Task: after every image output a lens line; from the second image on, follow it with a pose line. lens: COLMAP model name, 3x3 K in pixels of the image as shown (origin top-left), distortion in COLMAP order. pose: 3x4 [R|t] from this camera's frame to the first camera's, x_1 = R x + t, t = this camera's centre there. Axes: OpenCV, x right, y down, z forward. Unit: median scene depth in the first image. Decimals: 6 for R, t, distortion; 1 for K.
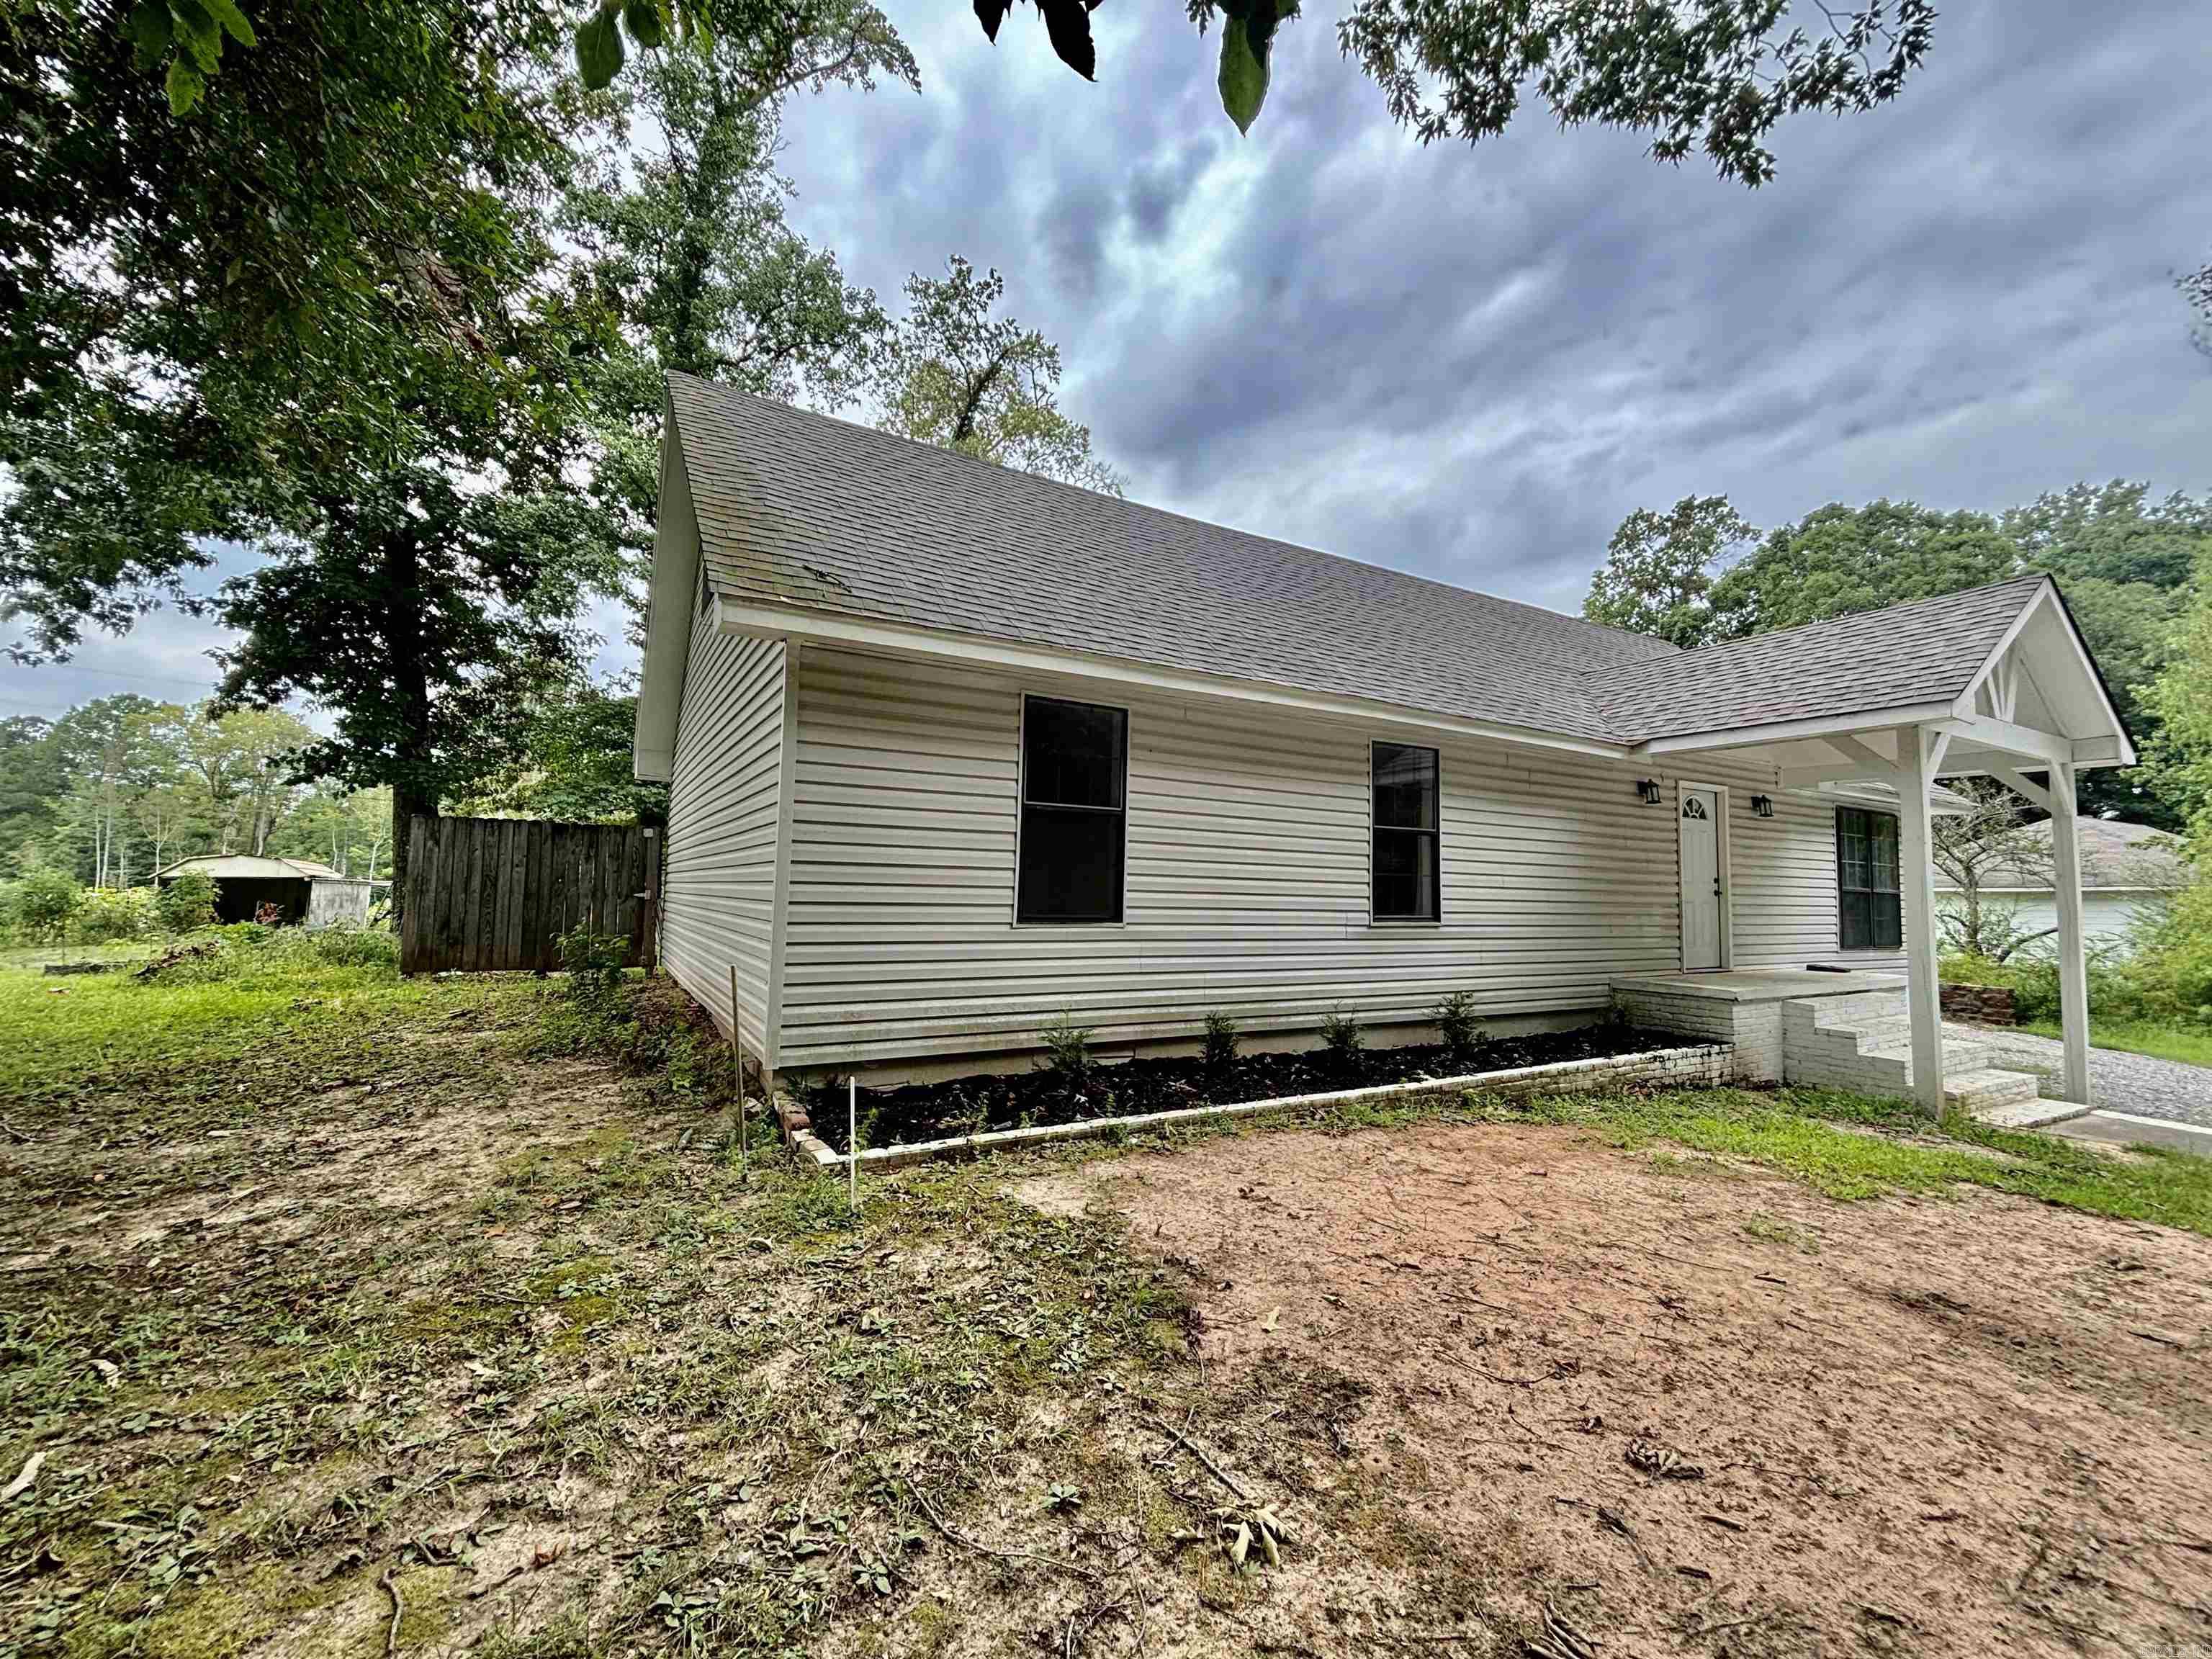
lens RADIAL K [[899.4, 0, 1106.0], [0, 899.4, 829.5], [0, 0, 1]] dist [-0.005769, 0.003193]
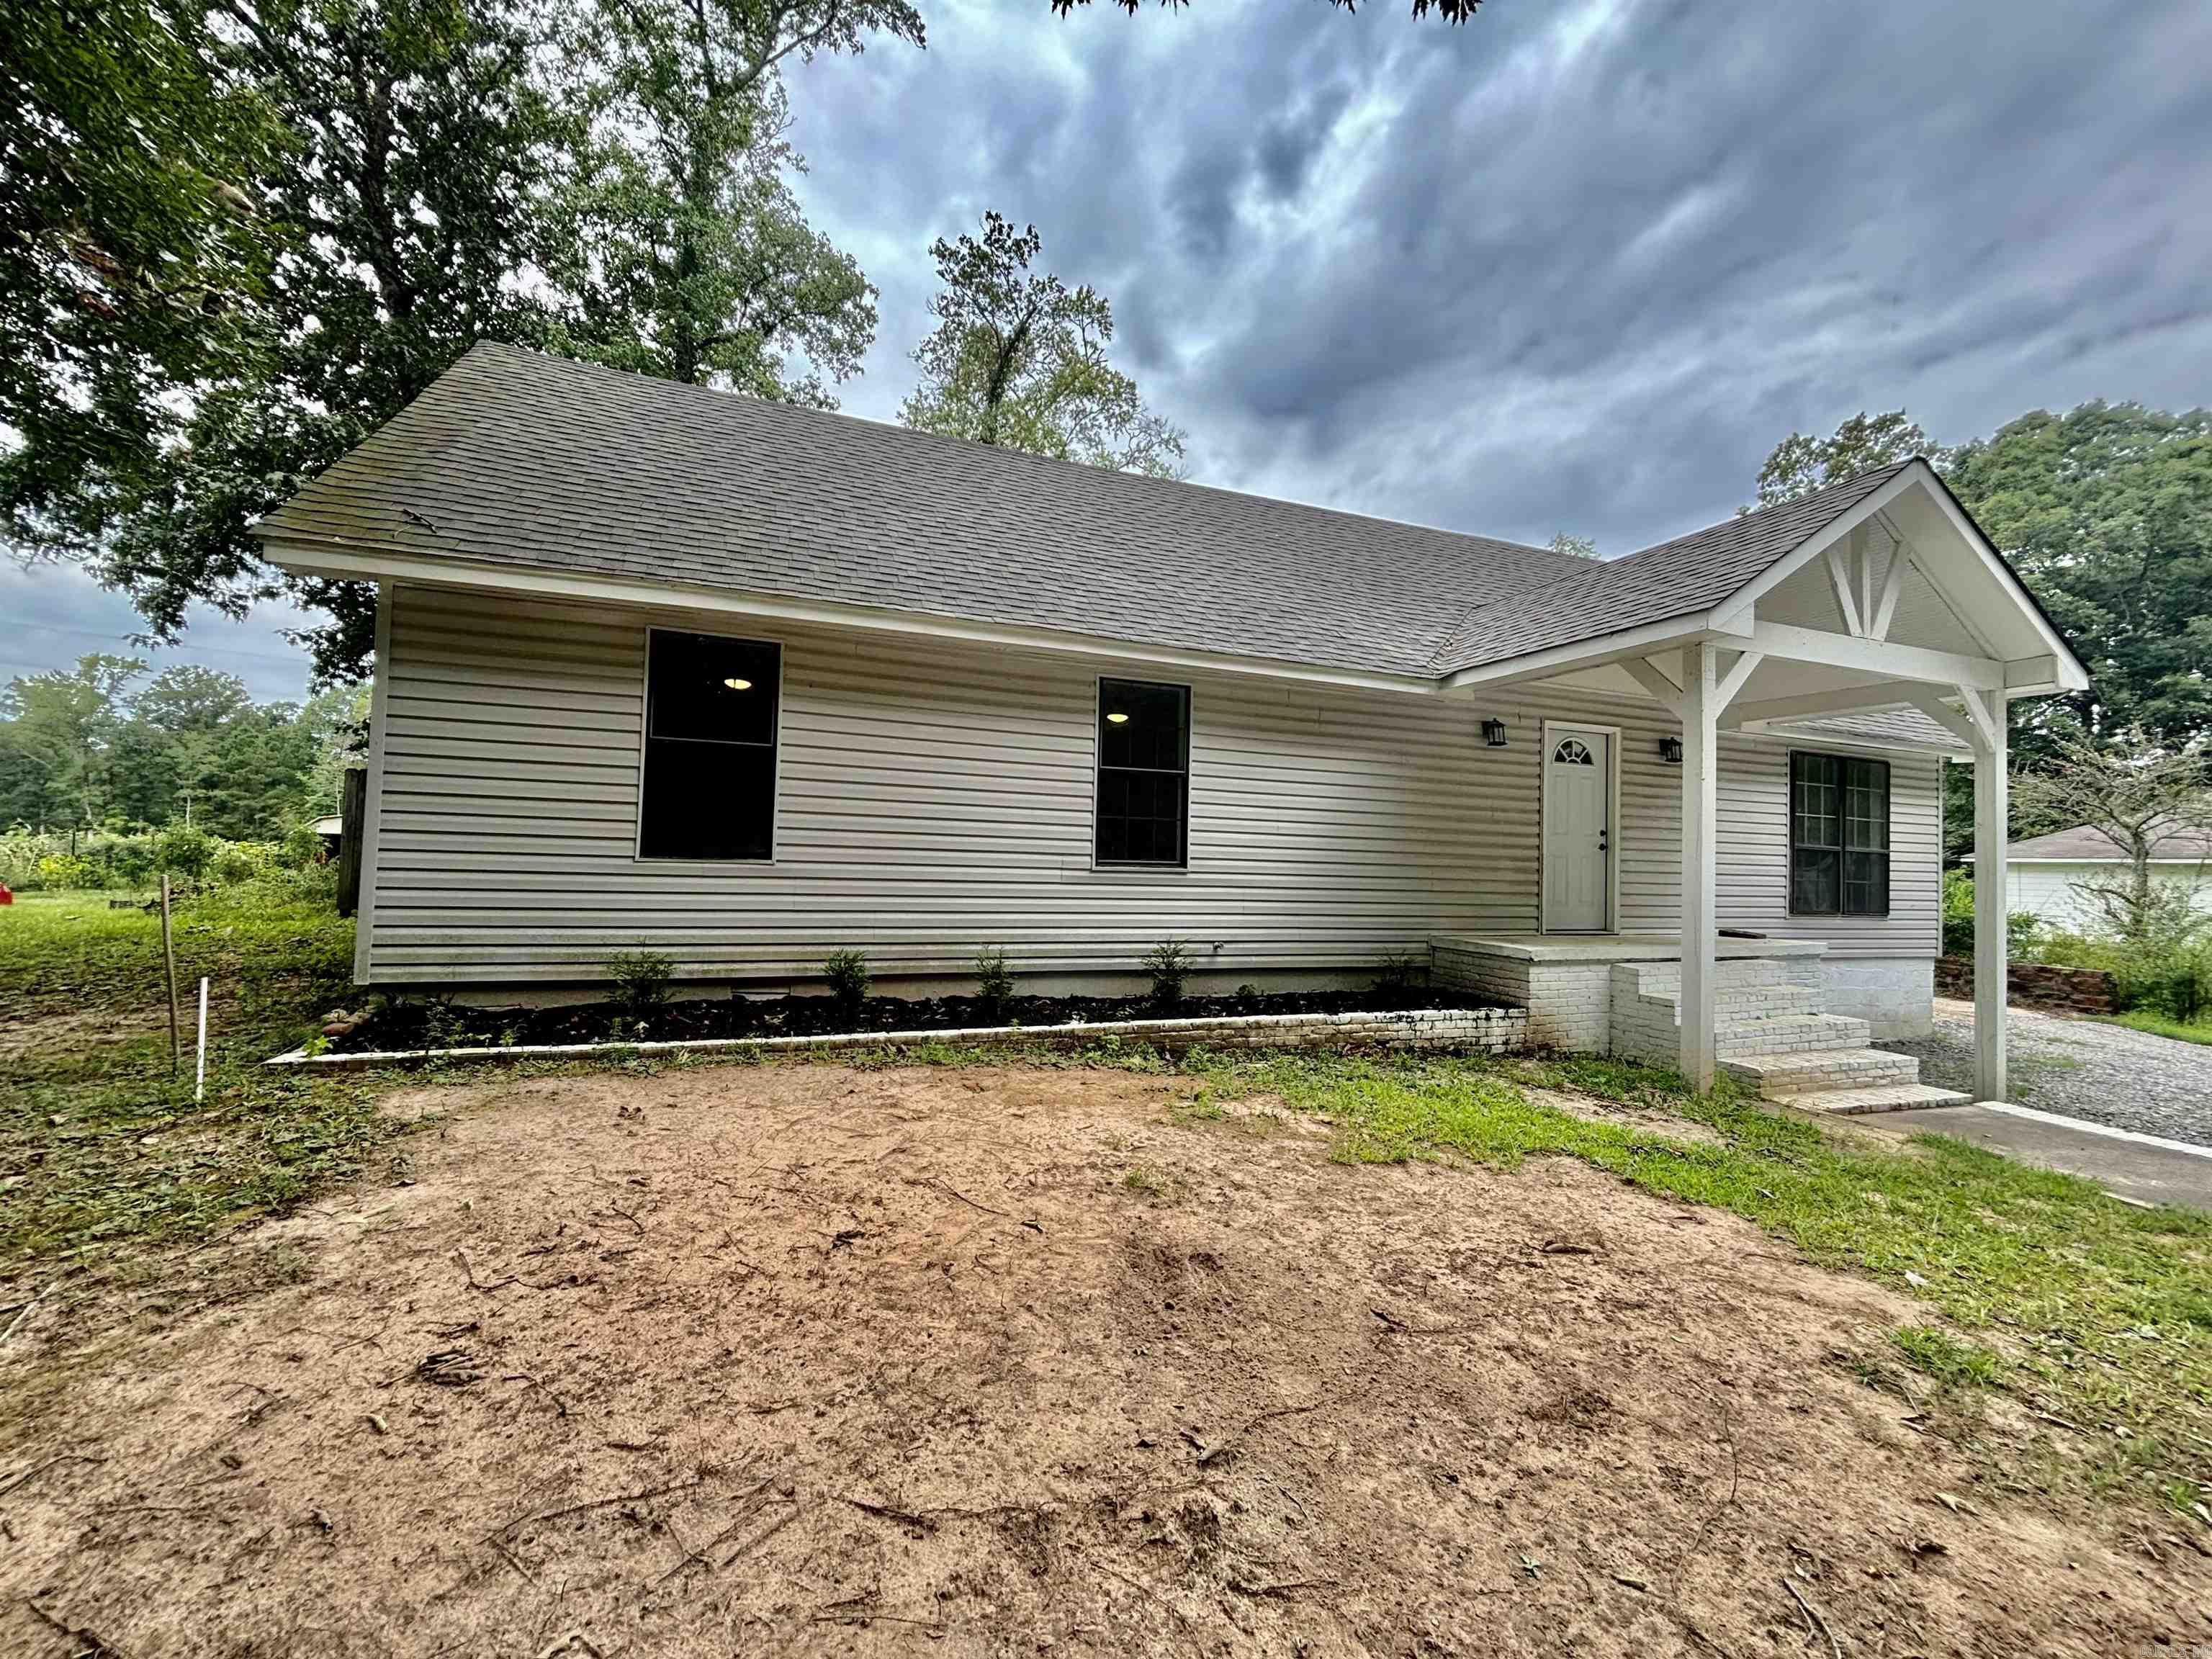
lens RADIAL K [[899.4, 0, 1106.0], [0, 899.4, 829.5], [0, 0, 1]] dist [-0.005769, 0.003193]
pose [[0.988612, 0.003956, -0.150433, 0.438077], [0.001059, 0.999447, 0.033241, 0.030913], [0.150481, -0.033022, 0.988061, 0.054721]]
